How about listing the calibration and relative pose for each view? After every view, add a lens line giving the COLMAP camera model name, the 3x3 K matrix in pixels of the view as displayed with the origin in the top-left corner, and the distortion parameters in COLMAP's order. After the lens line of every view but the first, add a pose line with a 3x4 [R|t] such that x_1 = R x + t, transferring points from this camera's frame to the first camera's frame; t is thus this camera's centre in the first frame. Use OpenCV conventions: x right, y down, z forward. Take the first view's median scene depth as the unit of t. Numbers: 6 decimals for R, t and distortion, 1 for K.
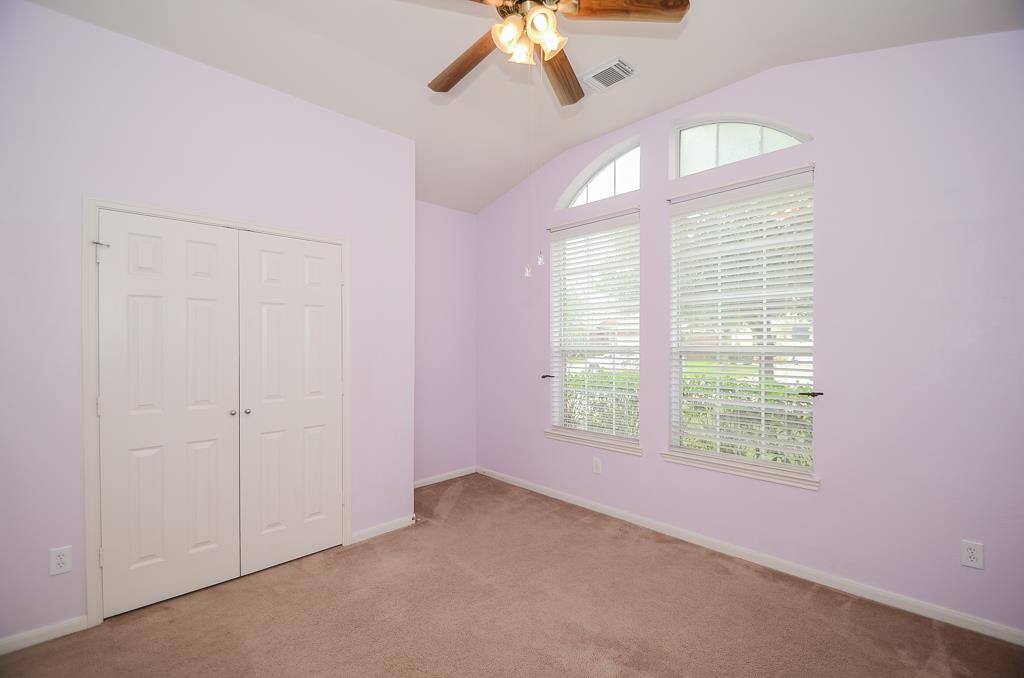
lens RADIAL K [[451.1, 0, 508.3], [0, 451.1, 343.9], [0, 0, 1]] dist [0.019295, -0.018363]
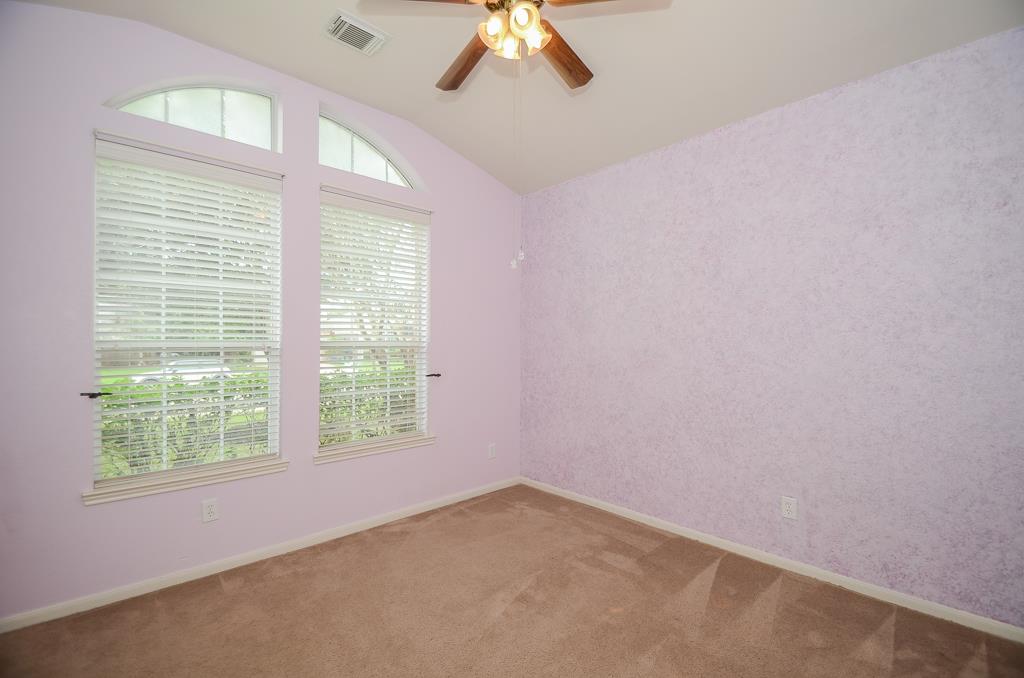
lens RADIAL K [[451.1, 0, 508.3], [0, 451.1, 343.9], [0, 0, 1]] dist [0.019295, -0.018363]
pose [[0.005263, -0.004869, 0.999974, -0.572348], [-0.010297, 0.999935, 0.004923, 0.000916], [-0.999933, -0.010323, 0.005212, 0.597745]]
